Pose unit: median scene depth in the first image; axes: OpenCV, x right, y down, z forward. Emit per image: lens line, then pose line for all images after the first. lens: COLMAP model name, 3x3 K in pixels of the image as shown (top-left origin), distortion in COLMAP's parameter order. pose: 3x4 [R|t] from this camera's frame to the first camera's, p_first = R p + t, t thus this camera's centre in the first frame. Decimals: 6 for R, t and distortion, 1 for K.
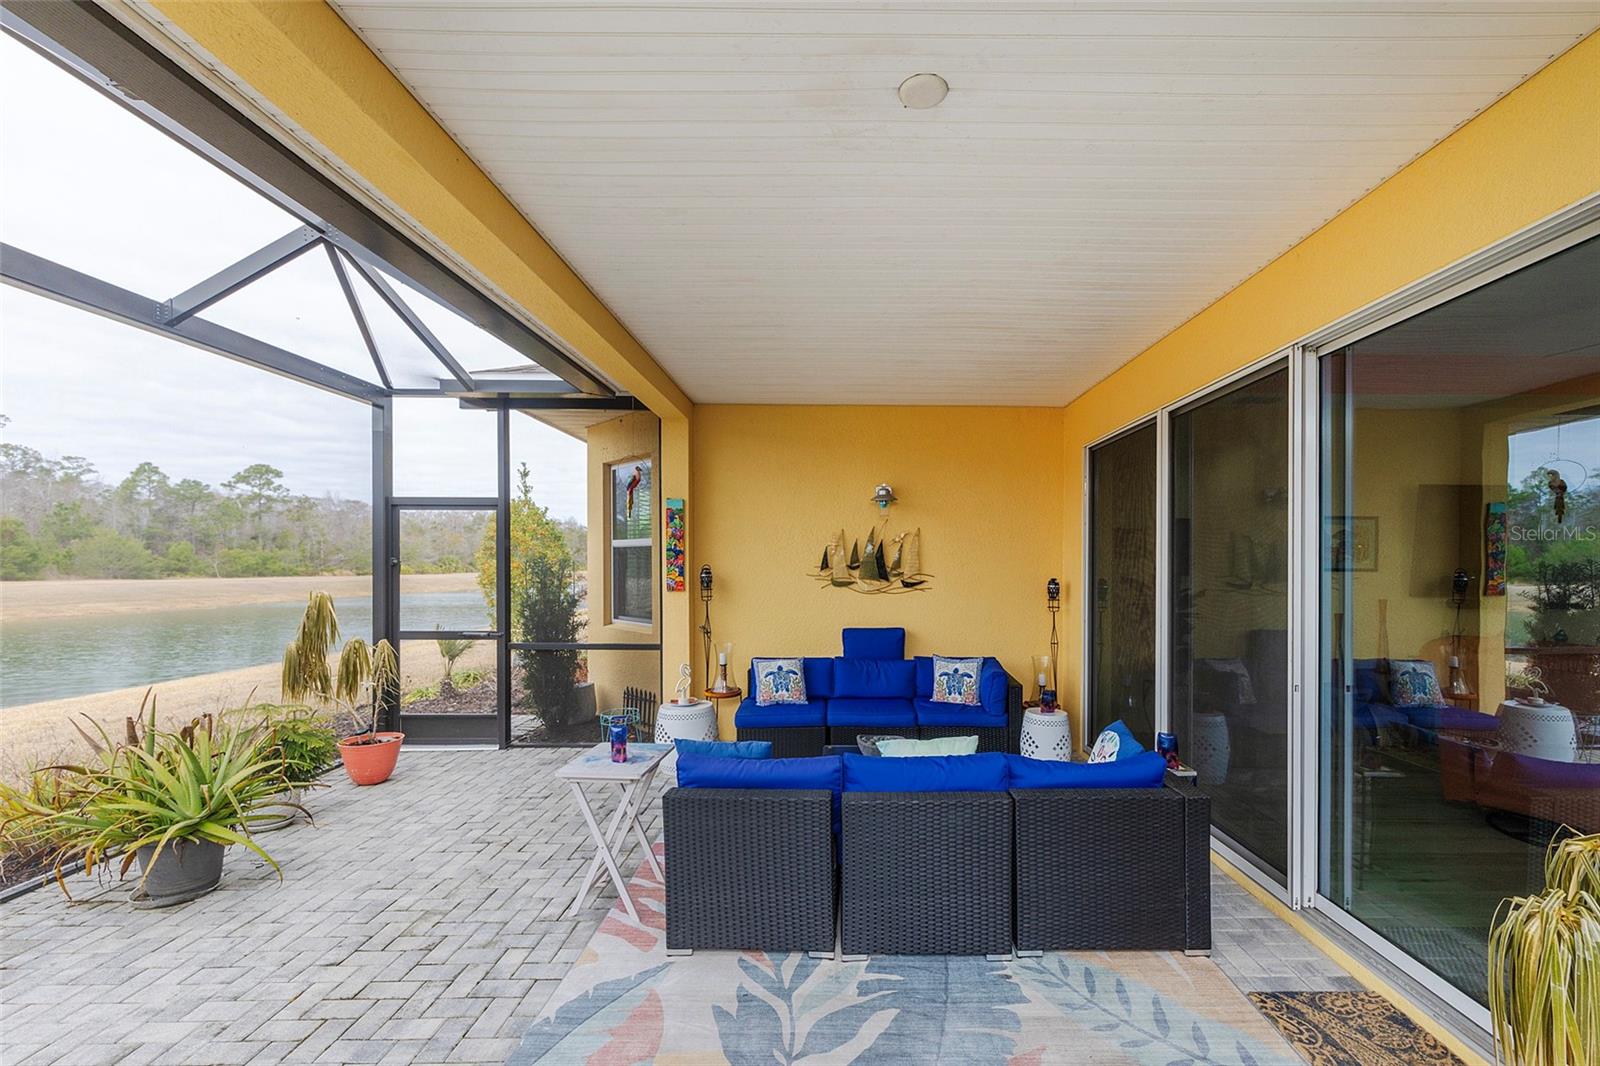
lens RADIAL K [[672.1, 0, 841.9], [0, 672.1, 565.8], [0, 0, 1]] dist [-0.000071, 0.000590]
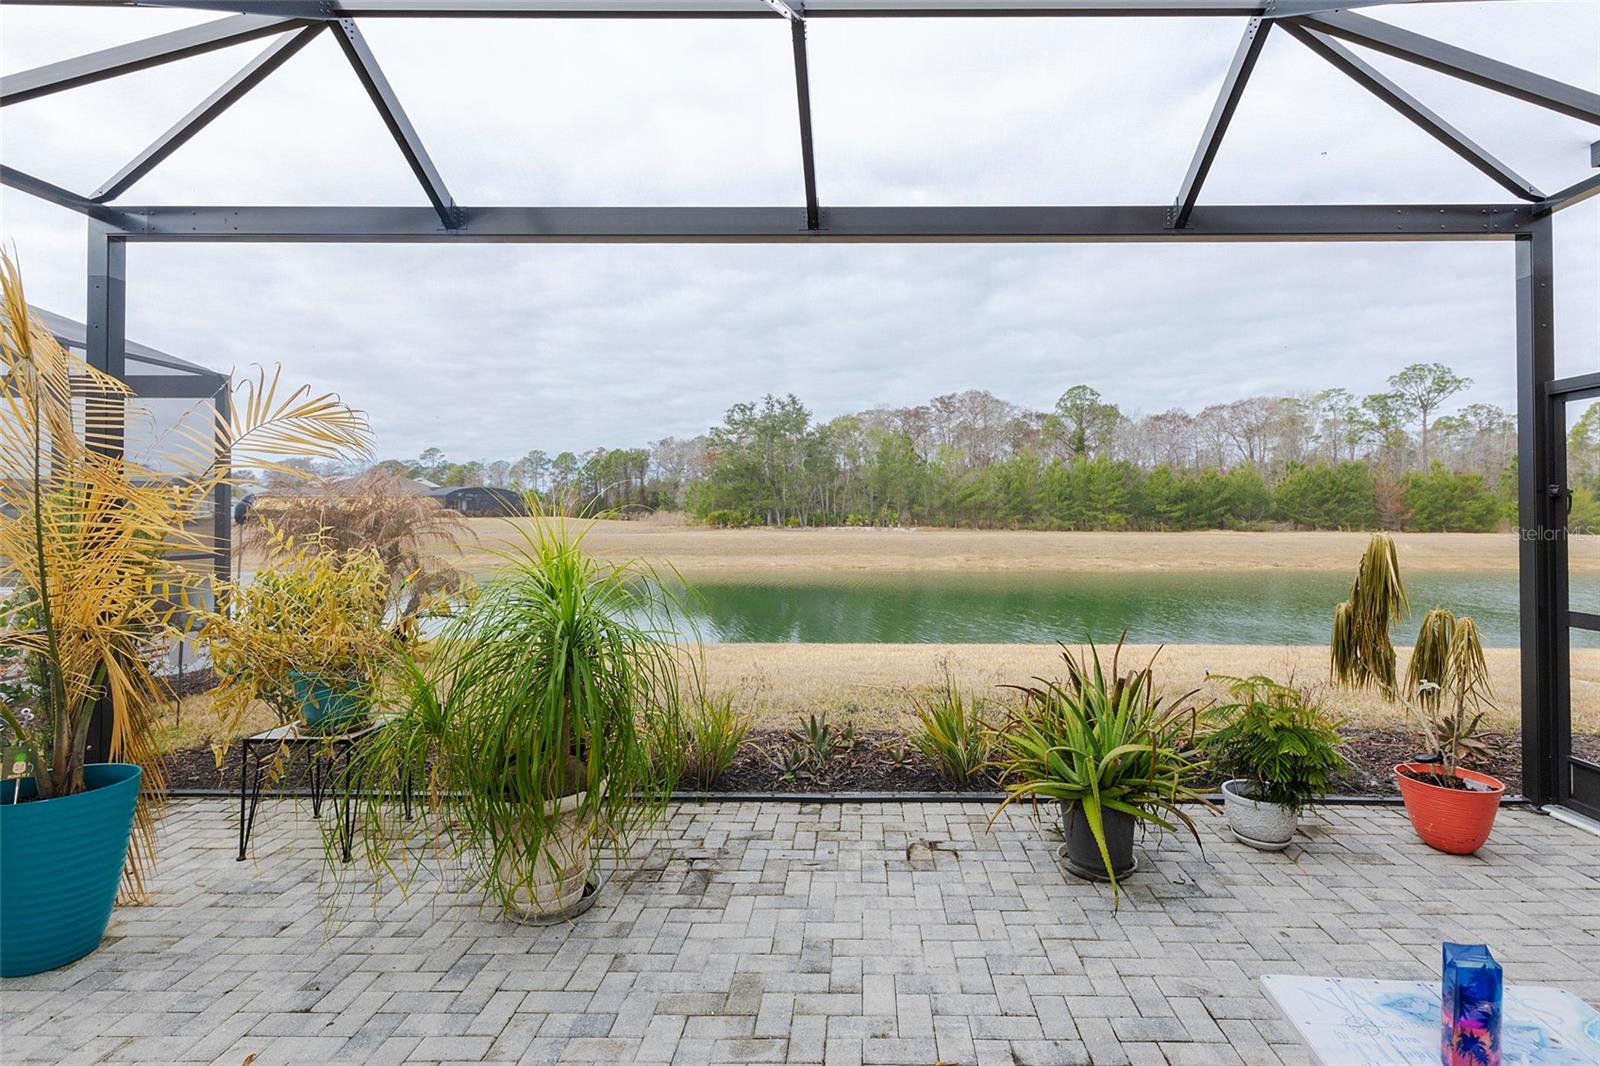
lens RADIAL K [[782.6, 0, 846.2], [0, 782.6, 496.2], [0, 0, 1]] dist [-0.000149, 0.000928]
pose [[-0.013414, -0.025768, -0.999578, 0.025981], [-0.005868, 0.999653, -0.025691, 0.020133], [0.999893, 0.005521, -0.013561, 0.395870]]
